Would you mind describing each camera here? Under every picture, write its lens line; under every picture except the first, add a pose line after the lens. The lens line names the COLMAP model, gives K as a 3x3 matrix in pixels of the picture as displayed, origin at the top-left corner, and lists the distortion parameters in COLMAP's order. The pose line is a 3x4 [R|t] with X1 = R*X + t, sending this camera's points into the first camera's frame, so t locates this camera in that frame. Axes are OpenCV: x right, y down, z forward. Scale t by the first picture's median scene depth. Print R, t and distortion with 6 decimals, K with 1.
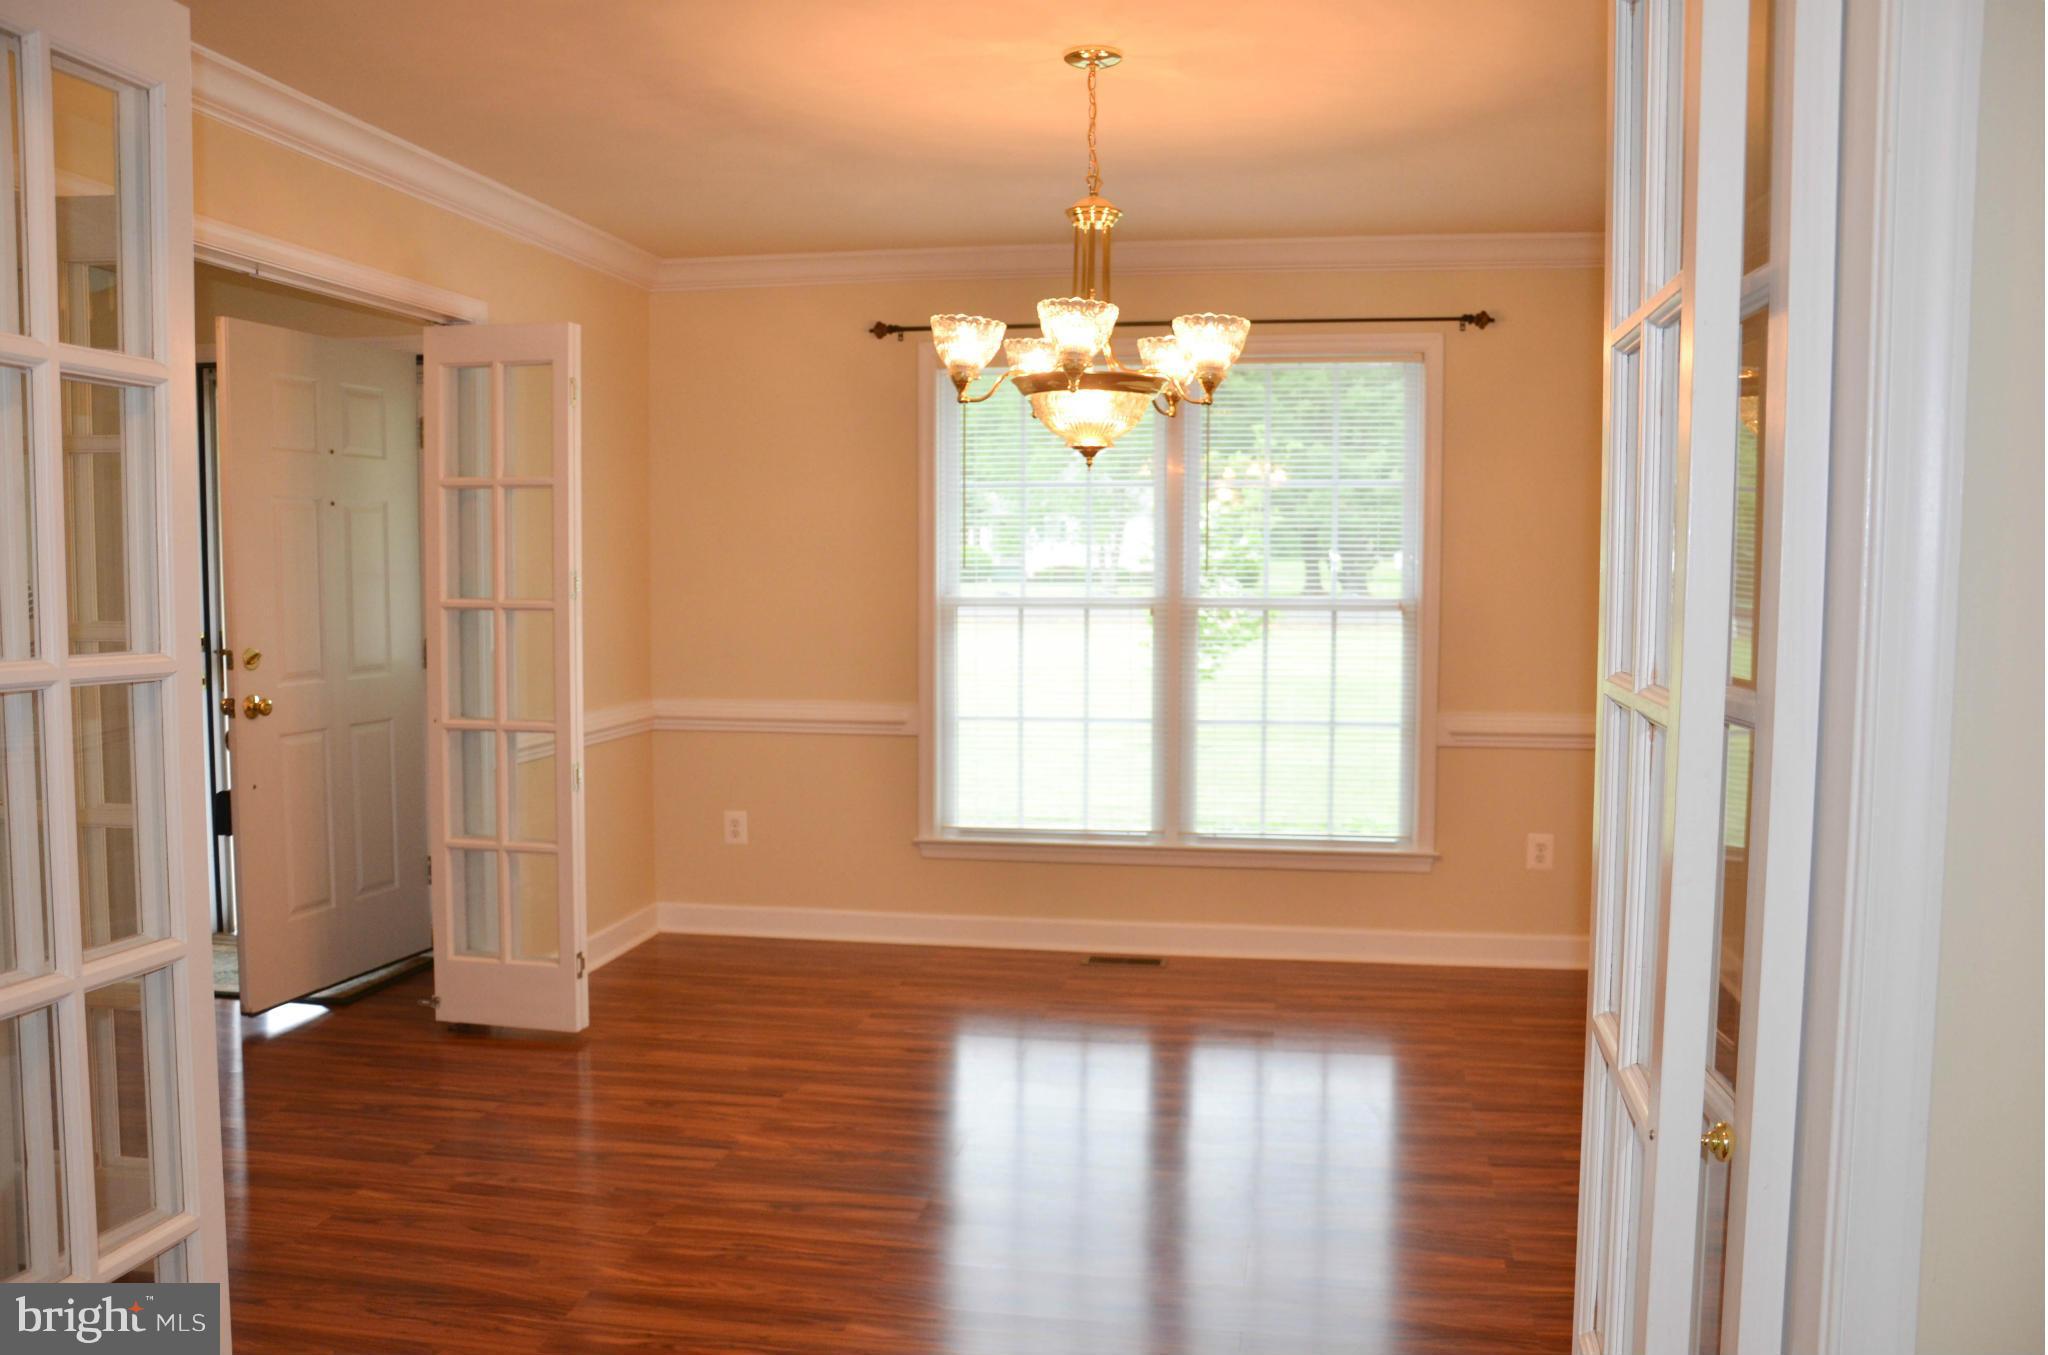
lens RADIAL K [[1686.2, 0, 1024.9], [0, 1686.2, 675.9], [0, 0, 1]] dist [-0.120761, 0.108169]
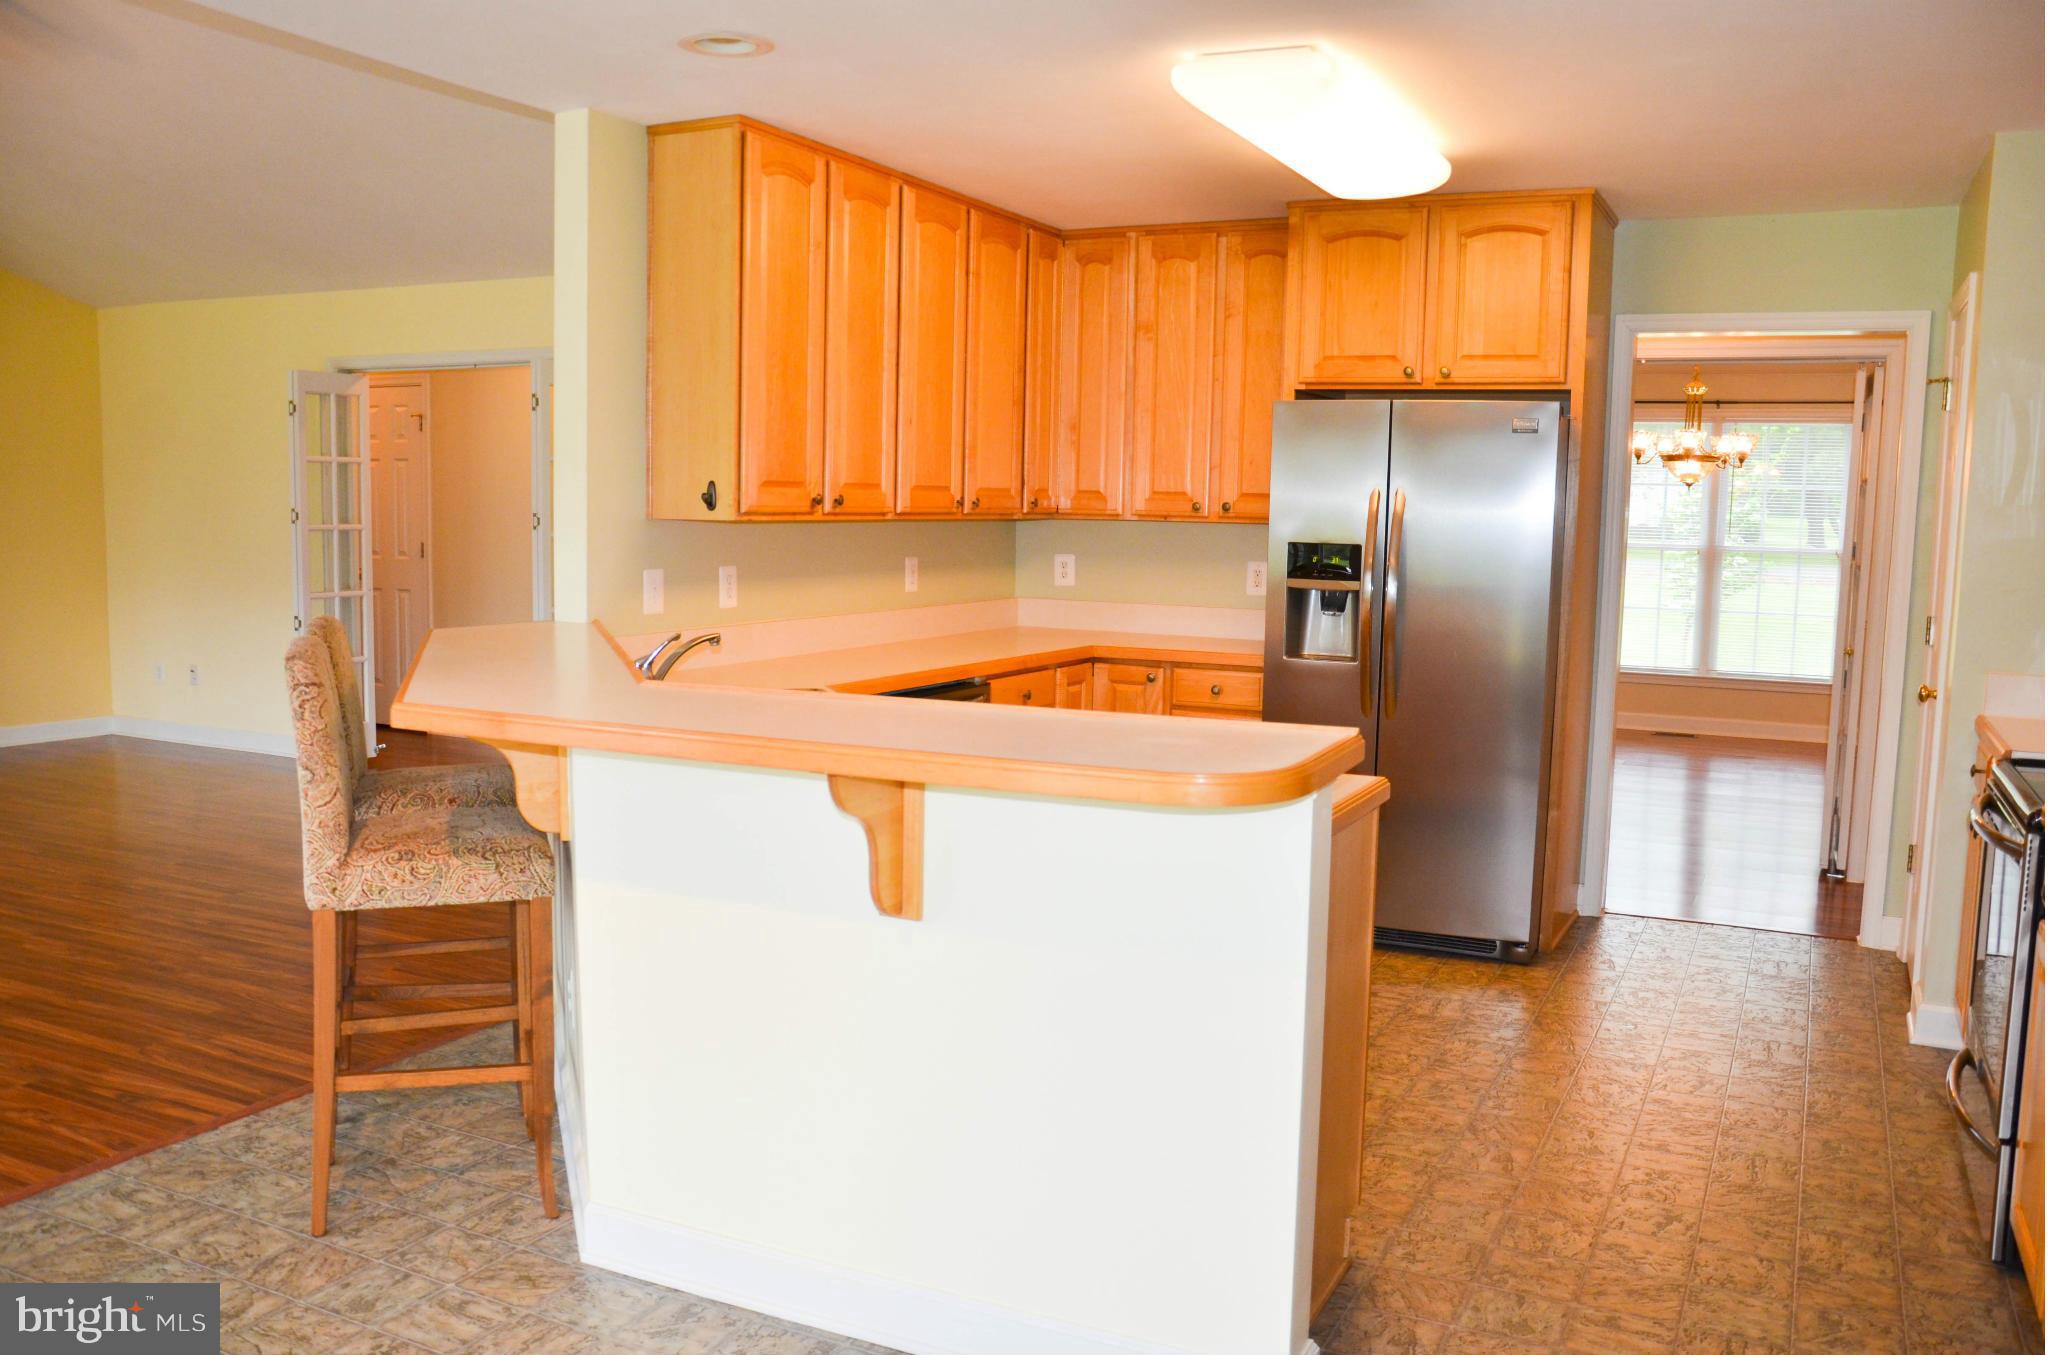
lens RADIAL K [[1686.2, 0, 1018.2], [0, 1686.2, 688.4], [0, 0, 1]] dist [-0.120761, 0.108169]
pose [[0.959882, 0.046993, -0.276440, -0.133067], [-0.036803, 0.998442, 0.041937, 0.061348], [0.277980, -0.030081, 0.960116, -0.997211]]
